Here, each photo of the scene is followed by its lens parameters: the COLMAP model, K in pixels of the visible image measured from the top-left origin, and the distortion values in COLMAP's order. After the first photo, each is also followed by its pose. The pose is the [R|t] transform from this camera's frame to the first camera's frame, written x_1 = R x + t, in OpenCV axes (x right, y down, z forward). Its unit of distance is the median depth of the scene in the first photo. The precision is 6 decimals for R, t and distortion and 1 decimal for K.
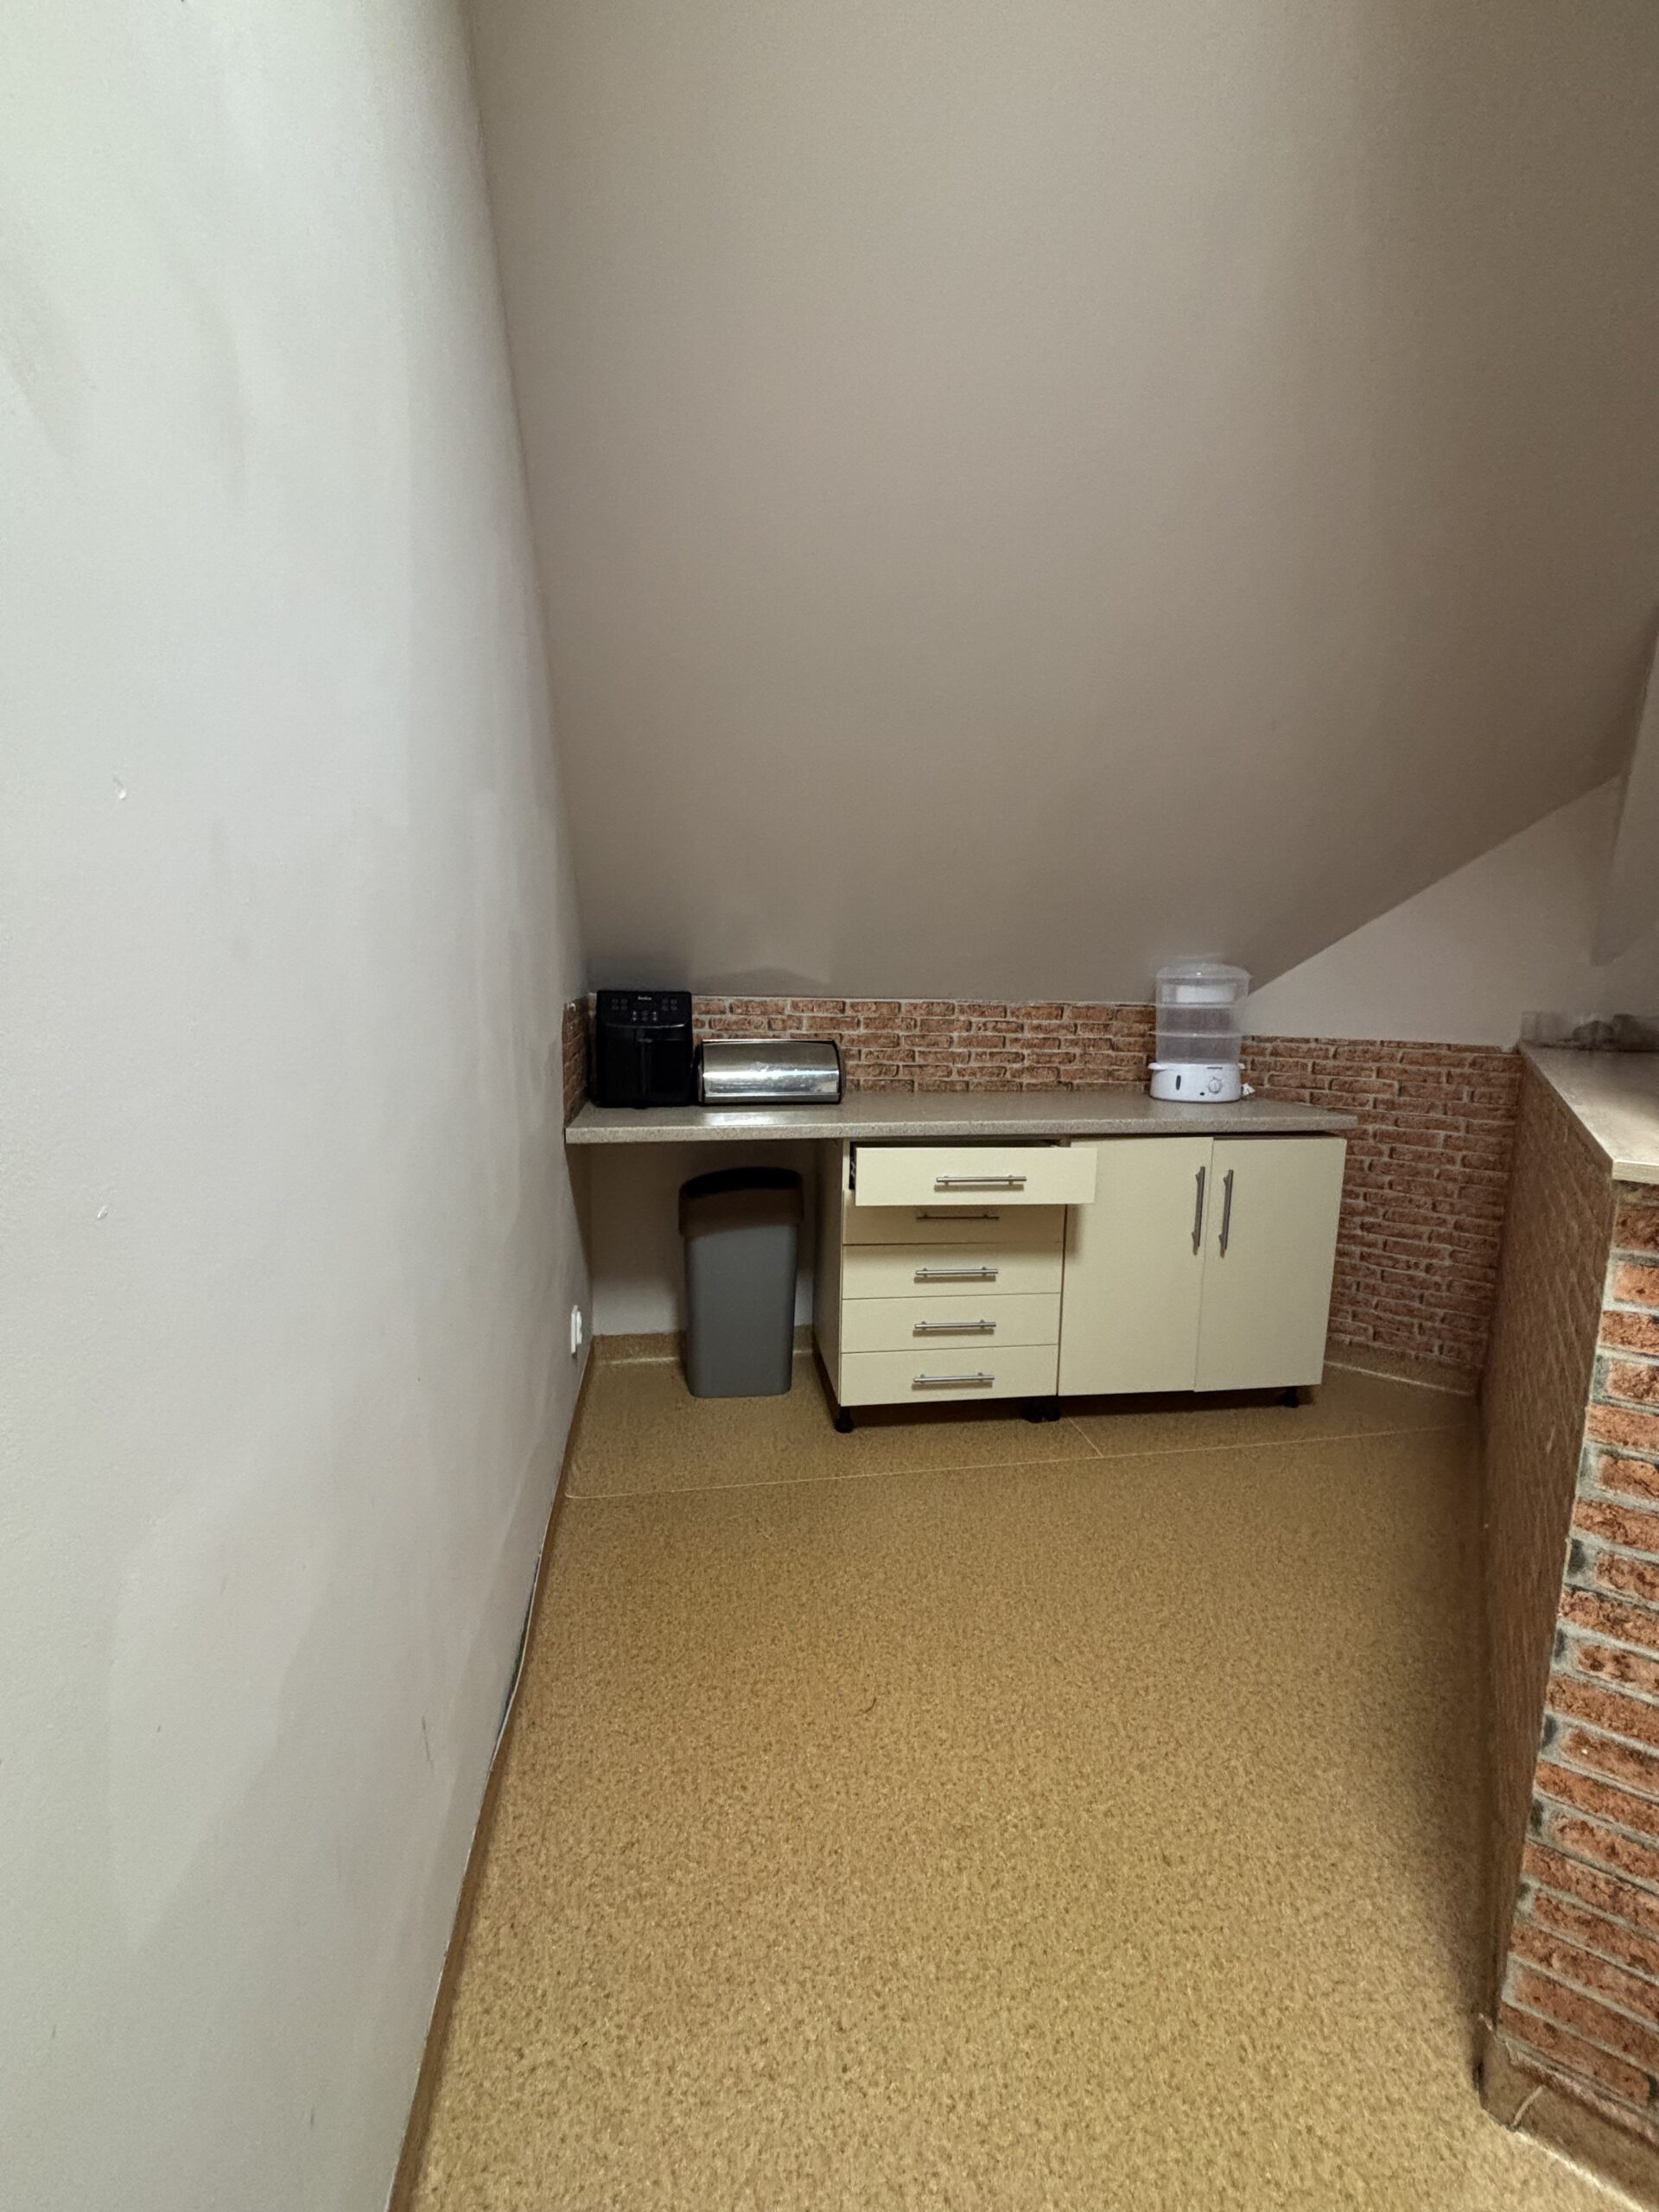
lens RADIAL K [[891.6, 0, 833.3], [0, 891.6, 1098.5], [0, 0, 1]] dist [0.012814, -0.005491]
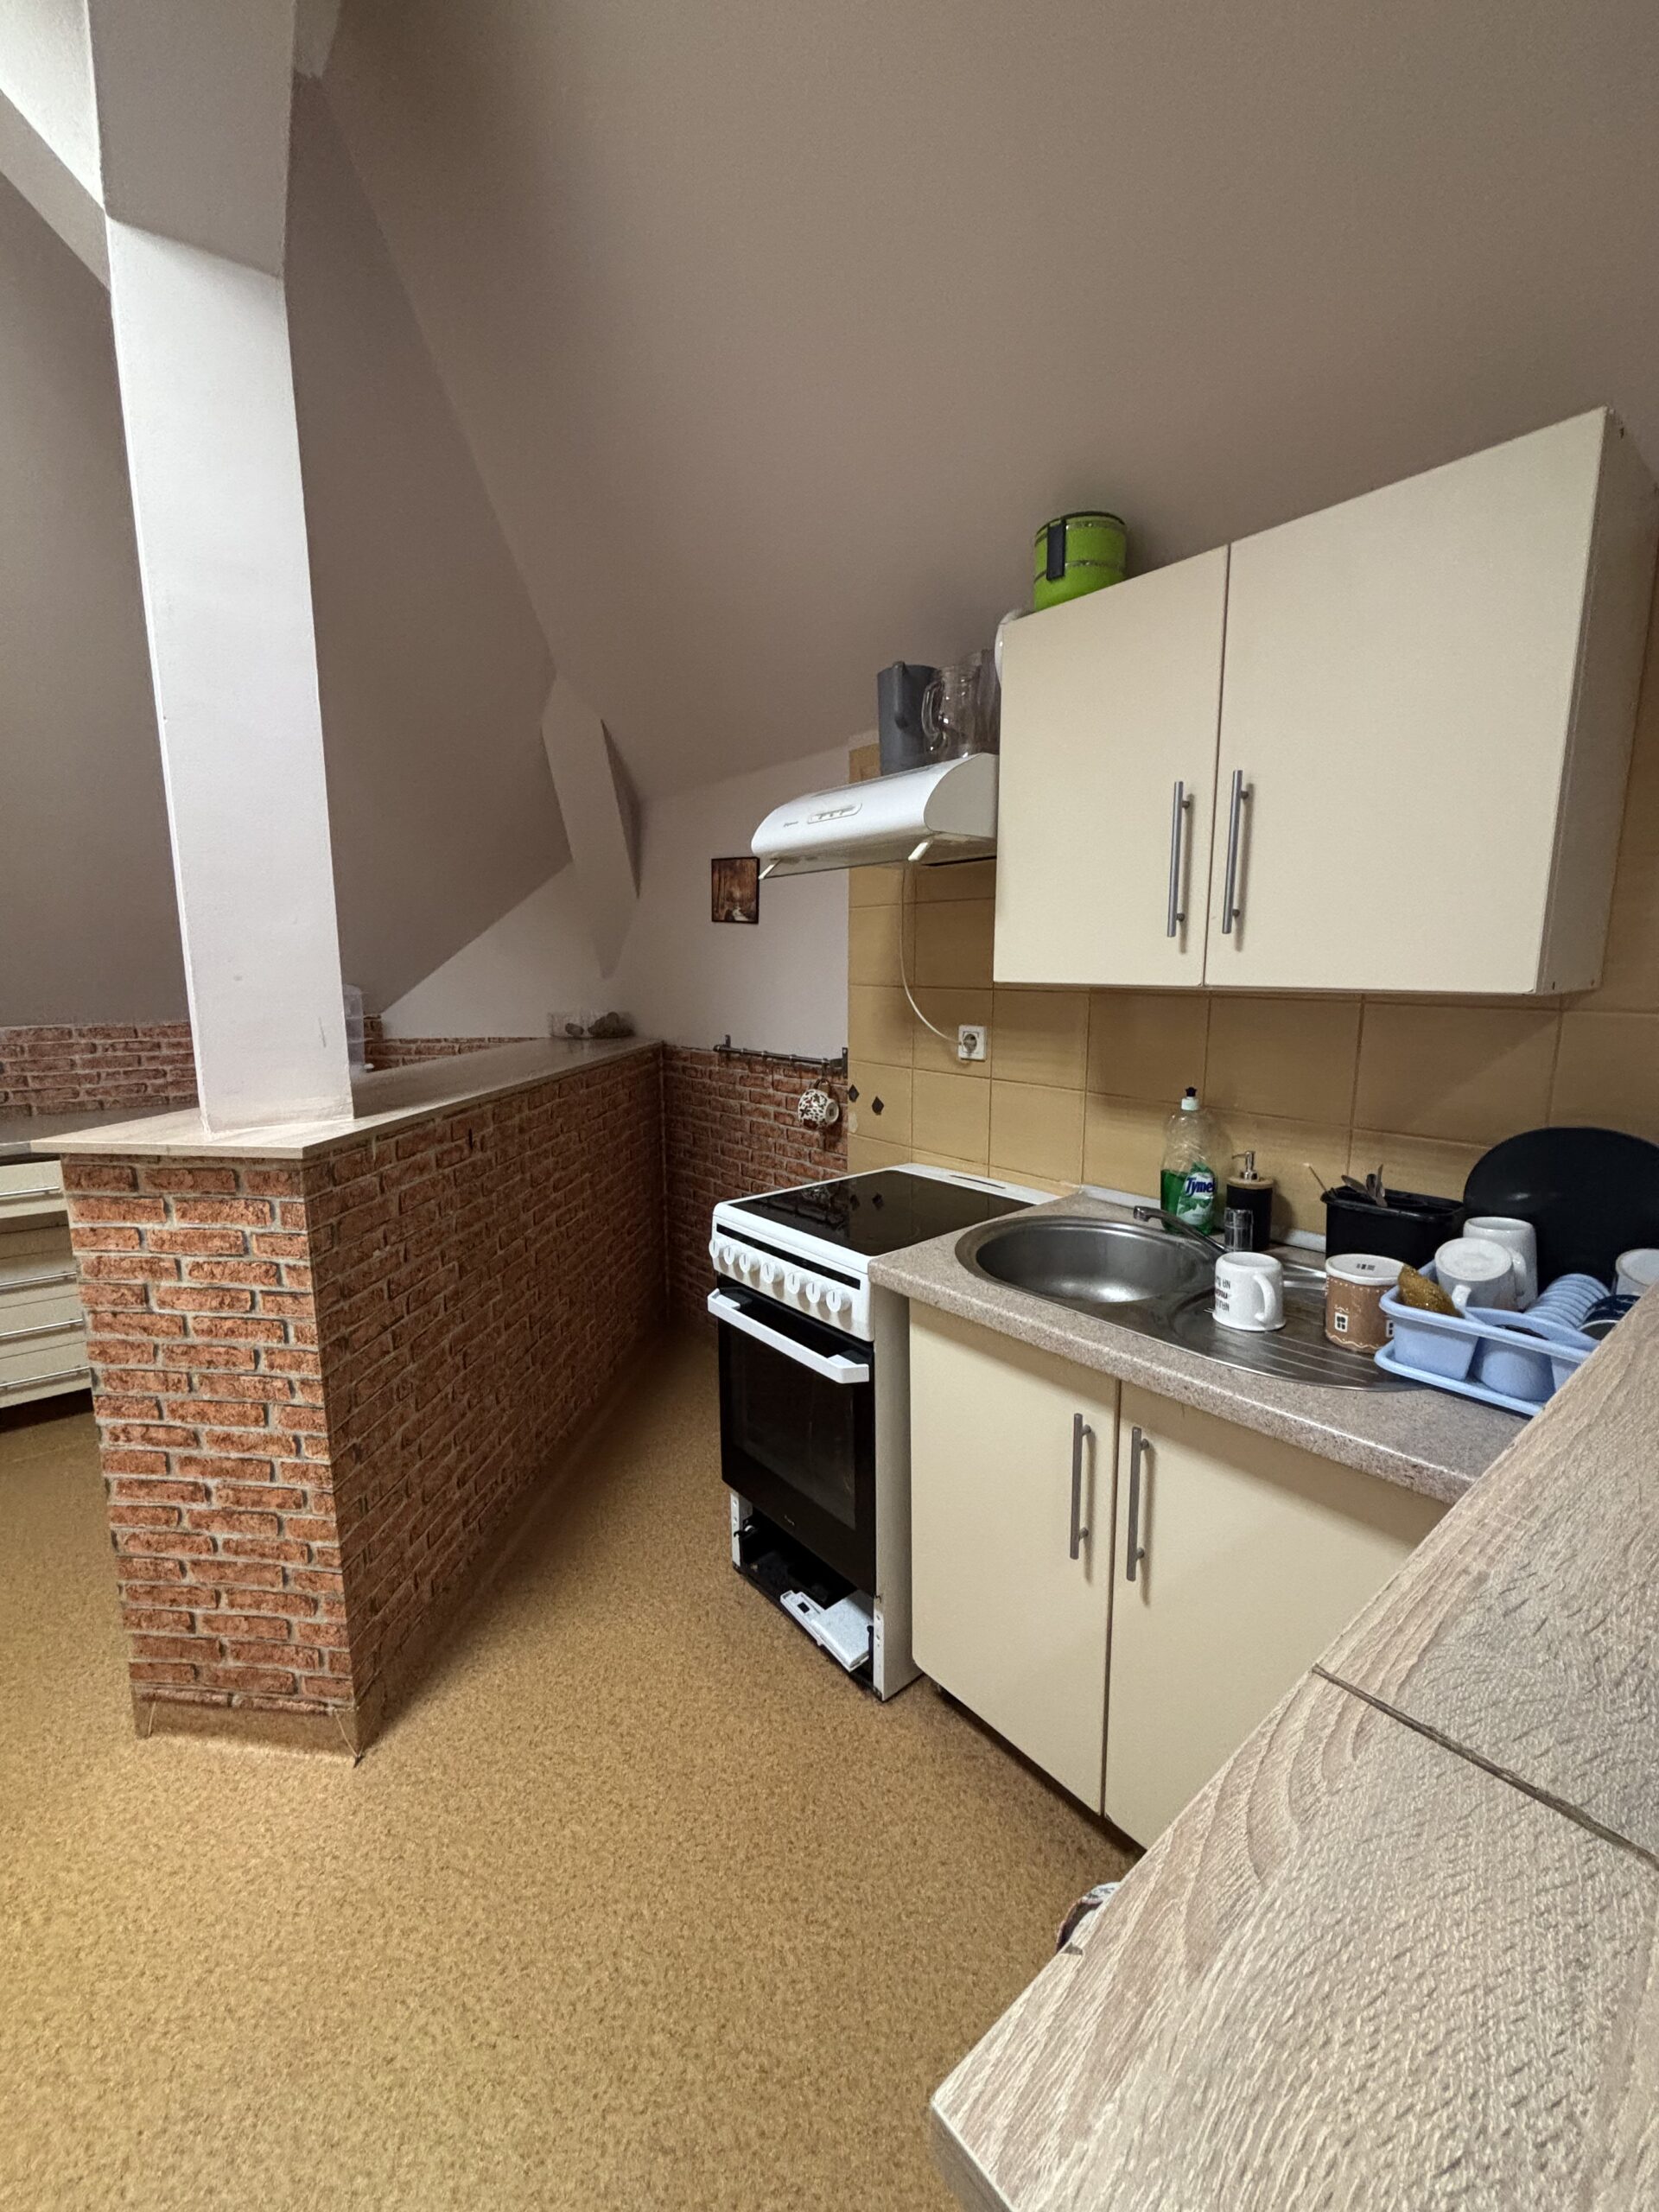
lens RADIAL K [[891.6, 0, 833.3], [0, 891.6, 1098.5], [0, 0, 1]] dist [0.012814, -0.005491]
pose [[0.871190, -0.099528, 0.480752, 0.451960], [0.092629, 0.994970, 0.038129, 0.021144], [-0.482128, 0.011314, 0.876027, -0.398397]]
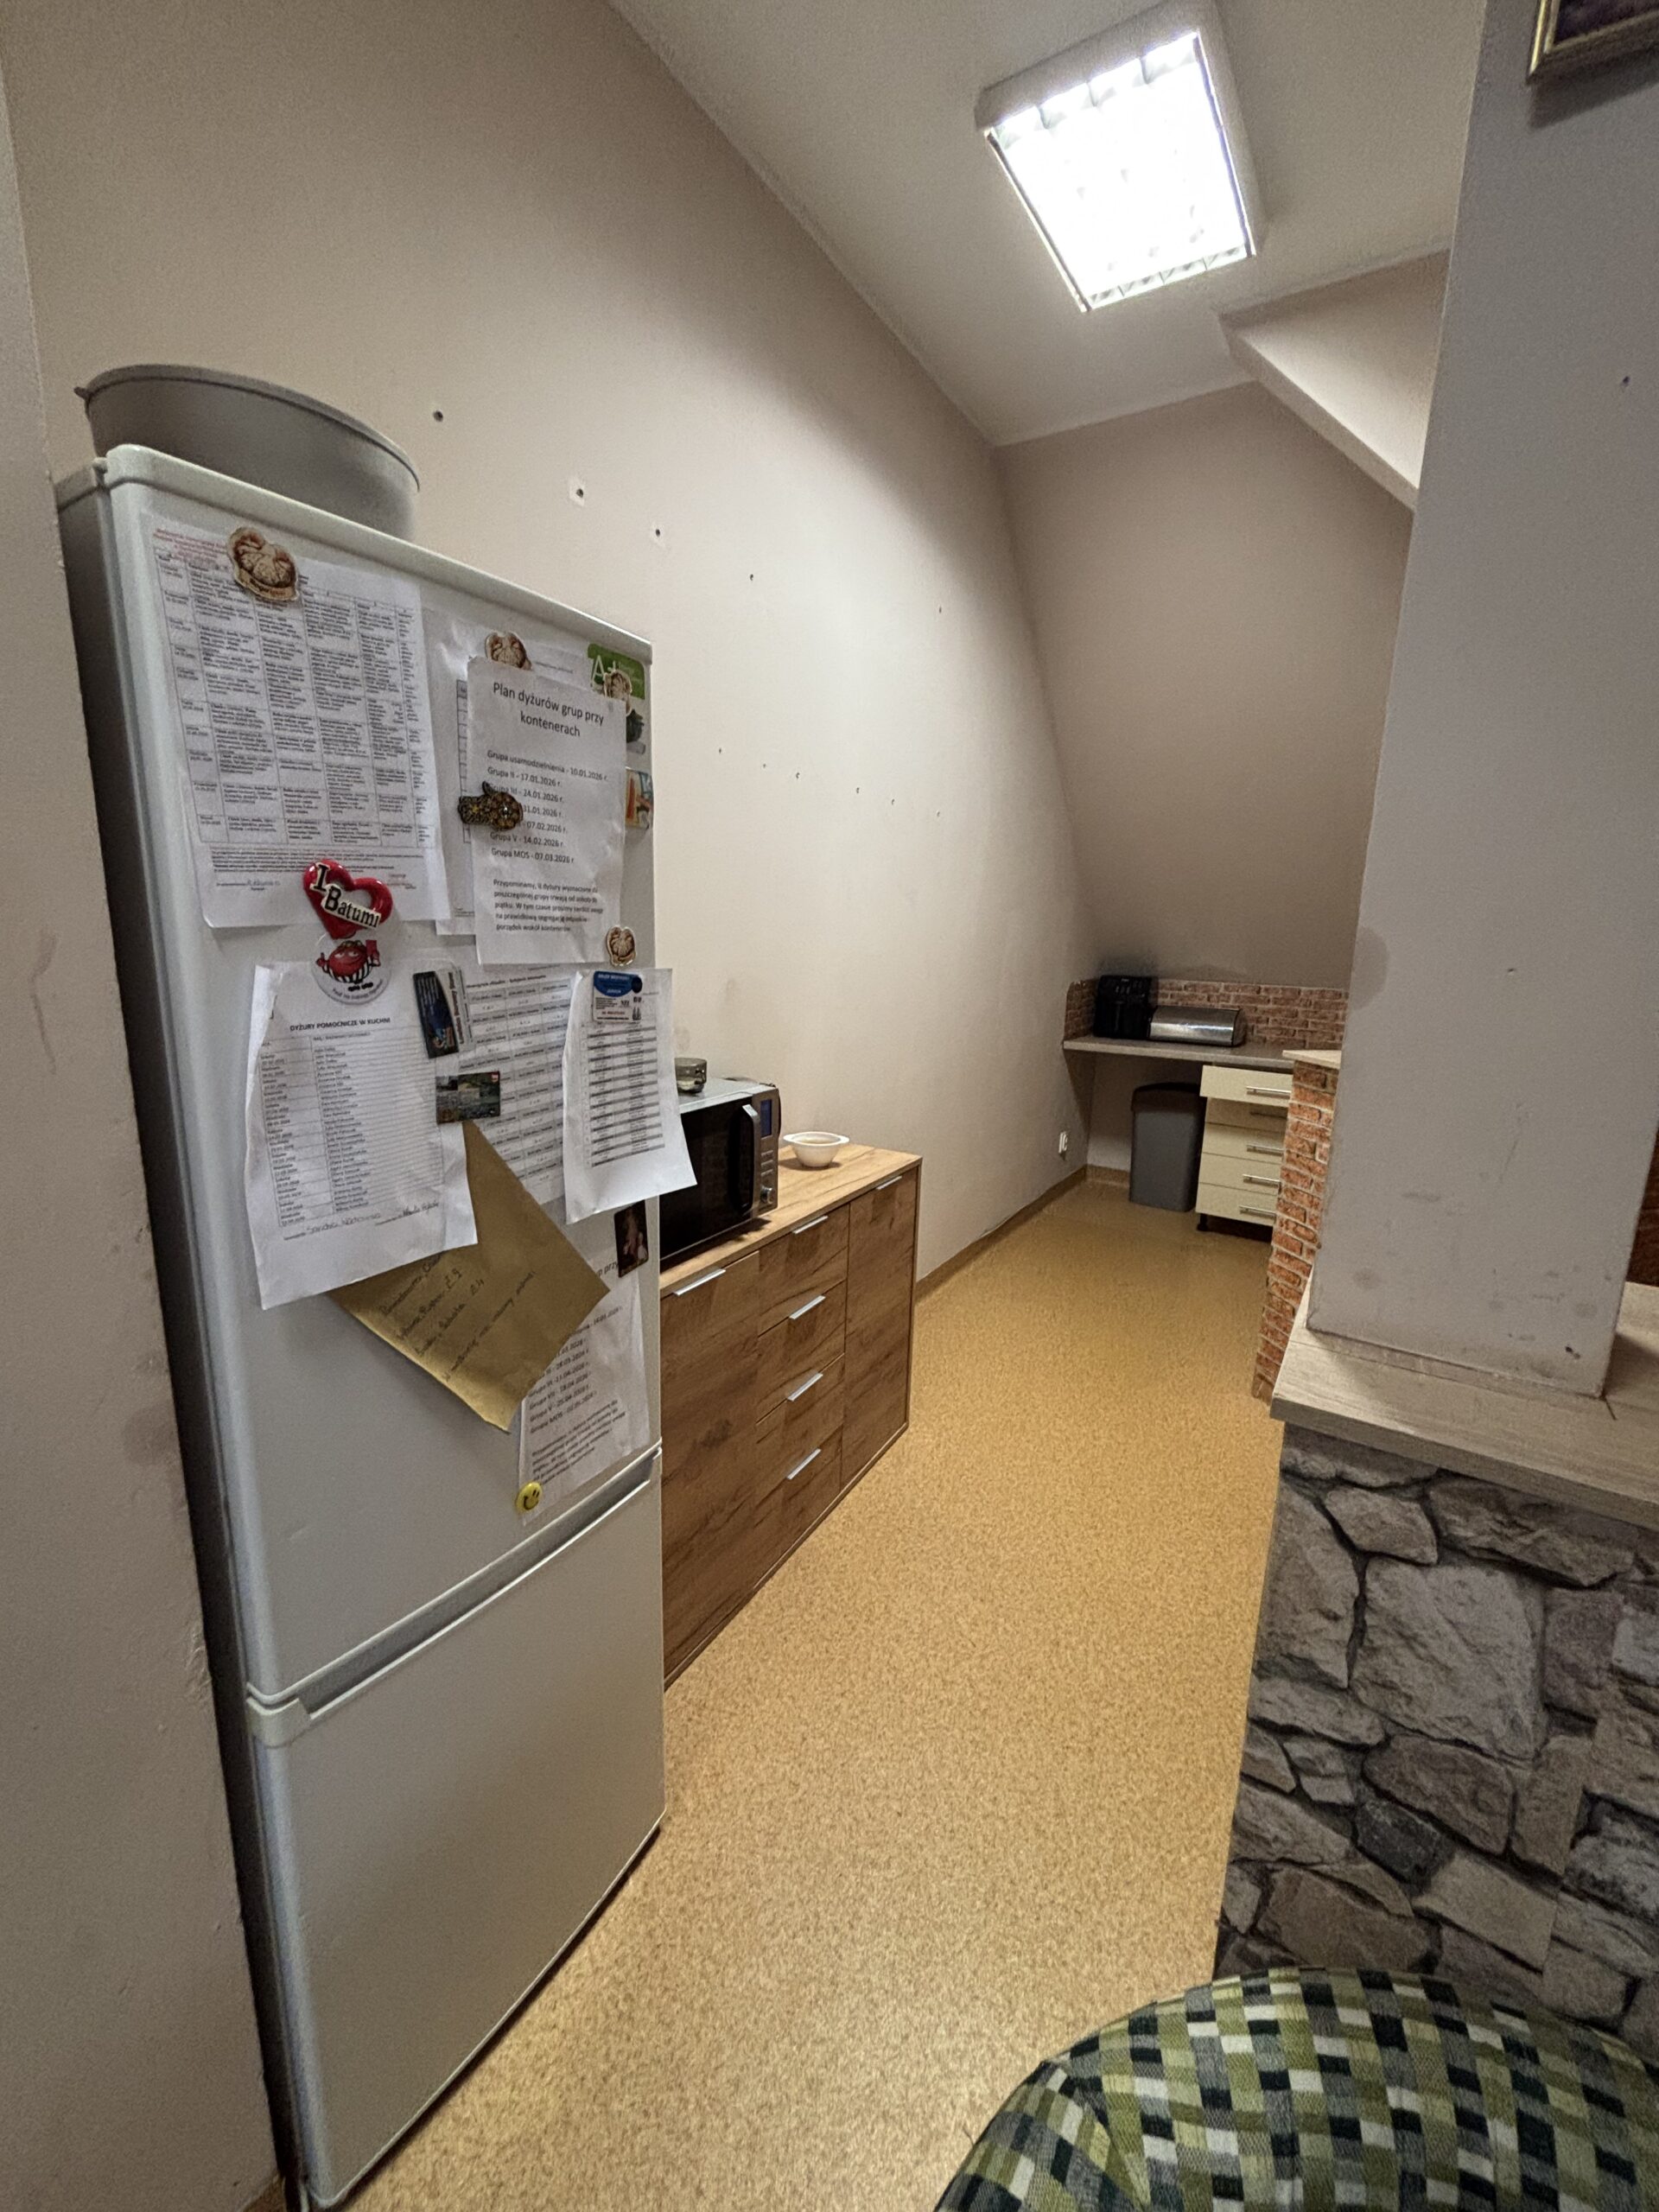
lens RADIAL K [[891.6, 0, 833.3], [0, 891.6, 1098.5], [0, 0, 1]] dist [0.012814, -0.005491]
pose [[0.740734, 0.131673, -0.658768, 0.580479], [-0.106290, 0.991223, 0.078608, 0.049722], [0.663336, 0.011793, 0.748228, -0.772637]]
